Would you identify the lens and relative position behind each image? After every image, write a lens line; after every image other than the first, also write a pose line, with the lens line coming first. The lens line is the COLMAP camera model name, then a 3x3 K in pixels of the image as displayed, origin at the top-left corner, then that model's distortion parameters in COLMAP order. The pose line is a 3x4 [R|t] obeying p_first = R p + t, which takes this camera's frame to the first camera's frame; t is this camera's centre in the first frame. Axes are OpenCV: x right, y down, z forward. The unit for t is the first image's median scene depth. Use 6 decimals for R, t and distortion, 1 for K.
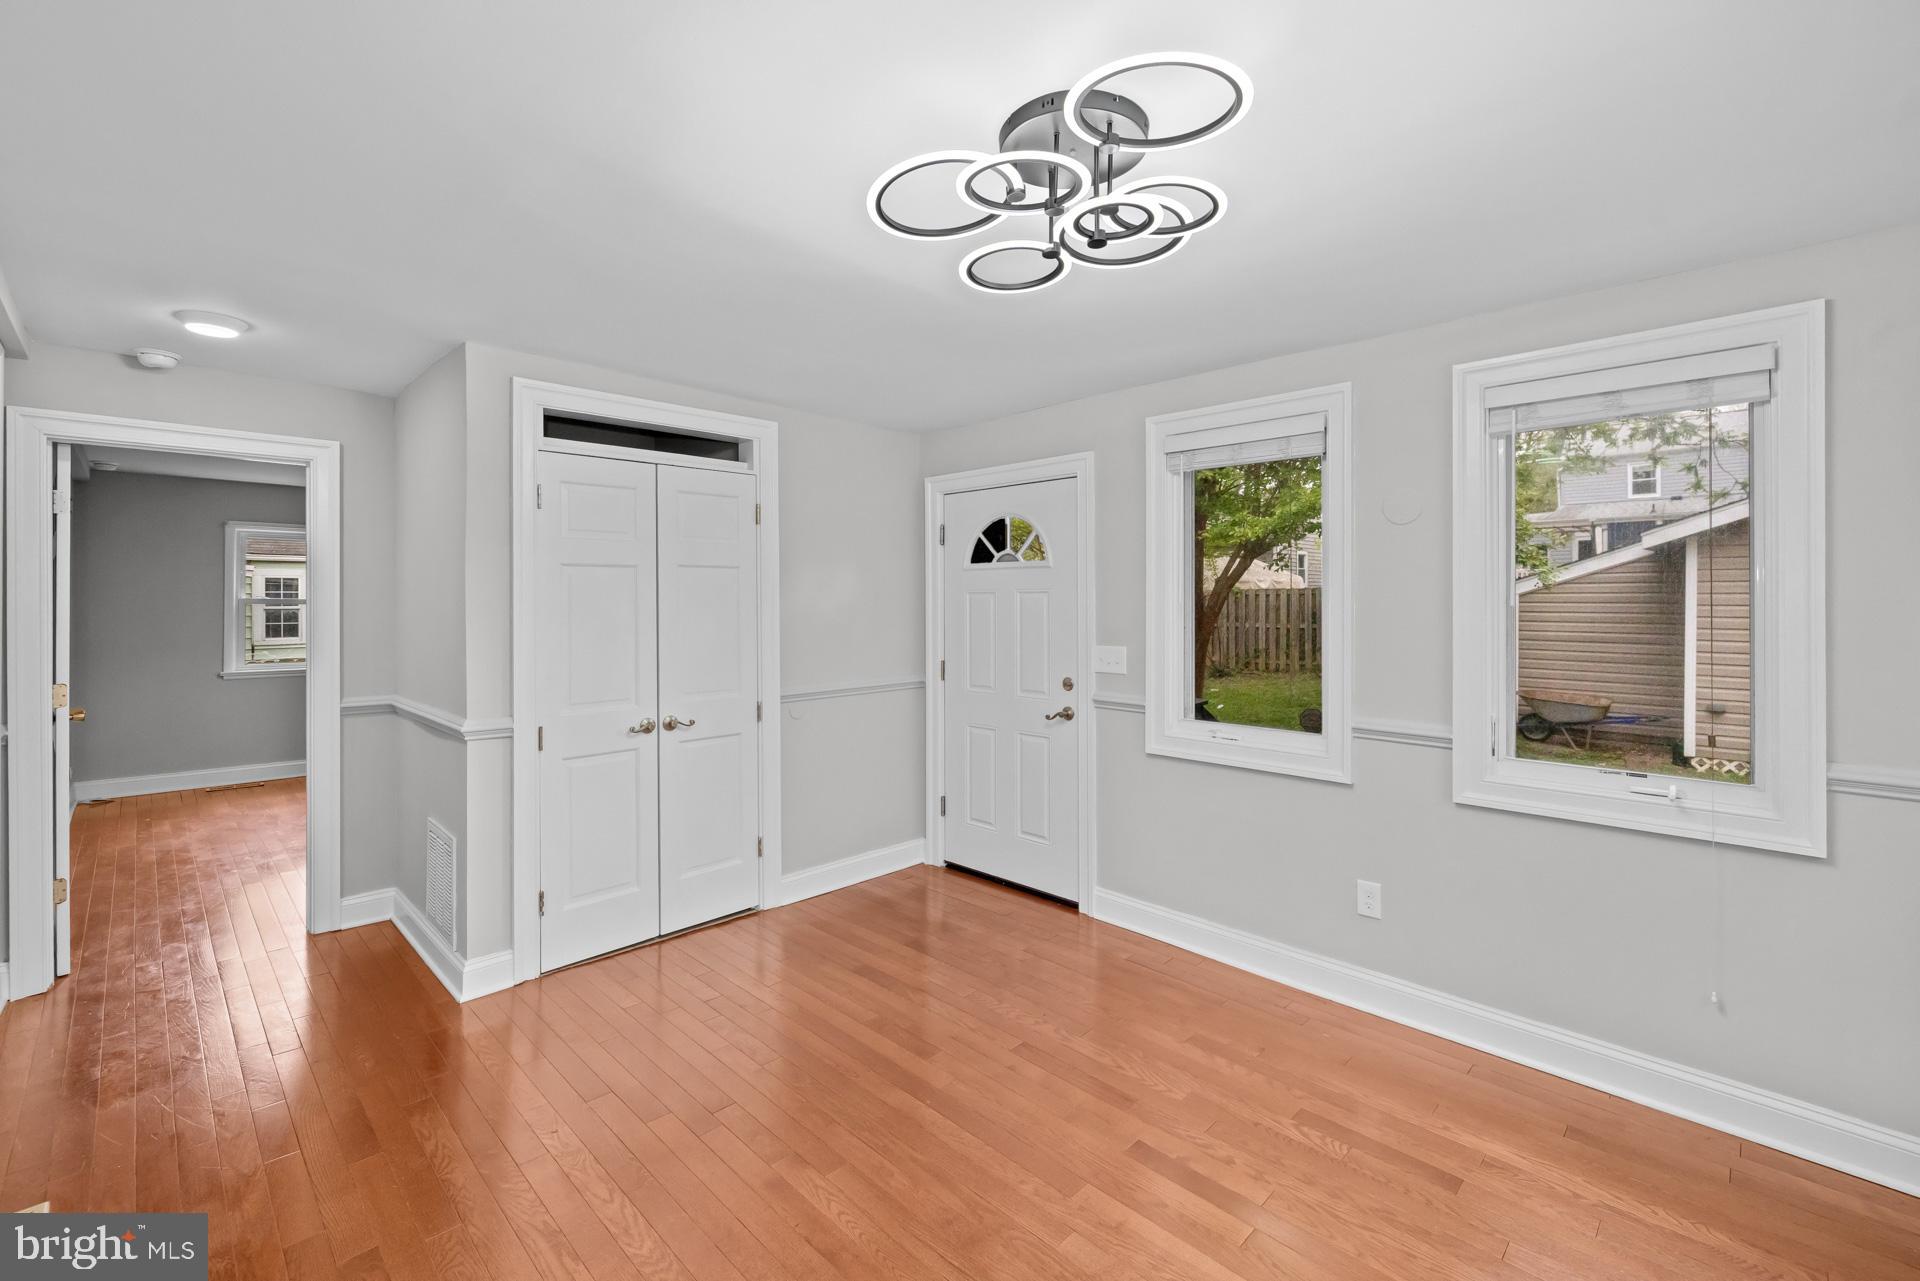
lens RADIAL K [[825.3, 0, 930.2], [0, 825.3, 603.3], [0, 0, 1]] dist [0.004988, -0.000002]
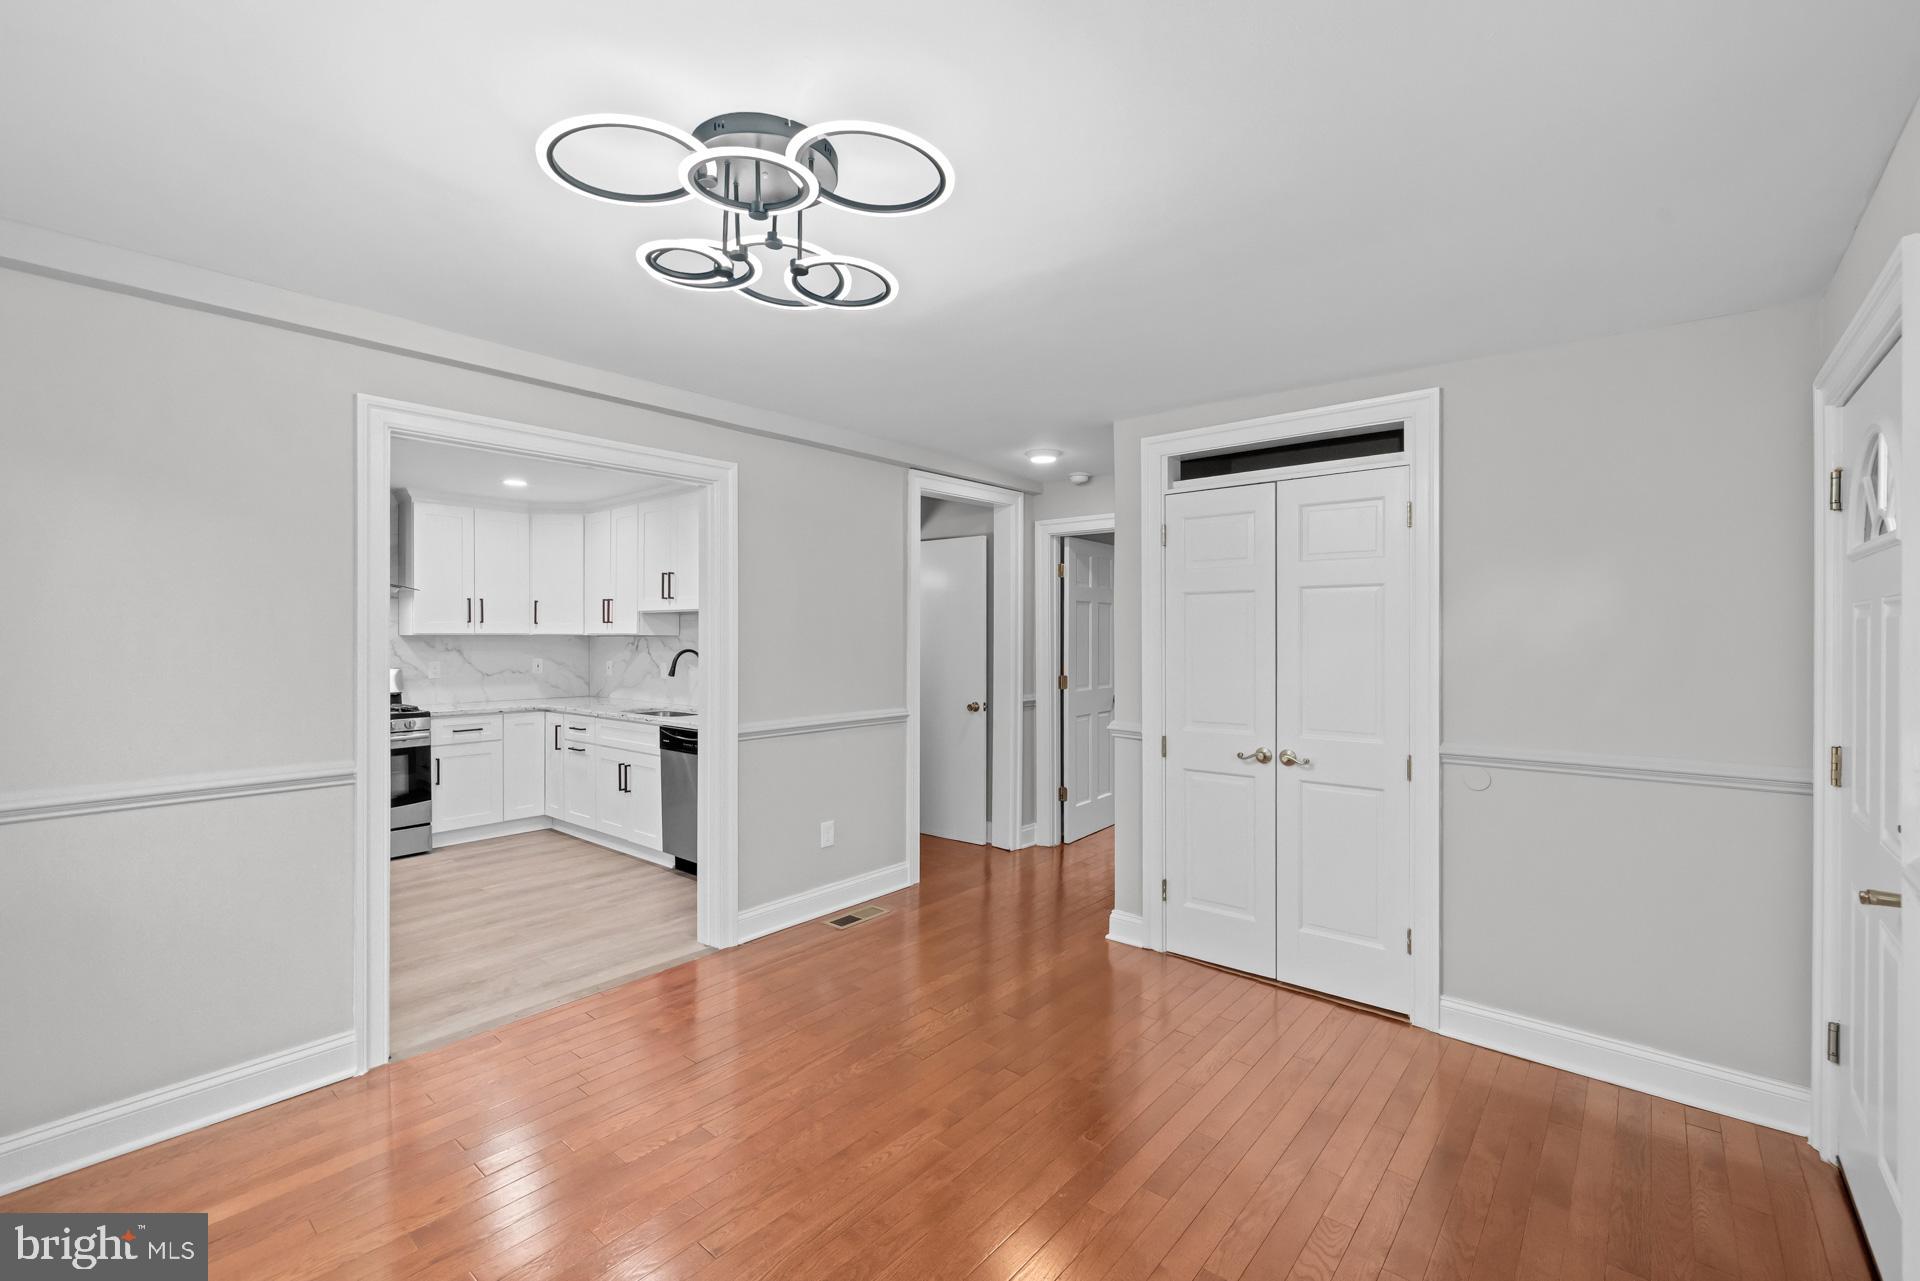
lens RADIAL K [[825.3, 0, 957.5], [0, 825.3, 637.9], [0, 0, 1]] dist [0.004988, -0.000002]
pose [[0.081039, 0.007987, -0.996679, 0.575770], [-0.002452, 0.999966, 0.007814, 0.004012], [0.996708, 0.001811, 0.081056, 0.549989]]
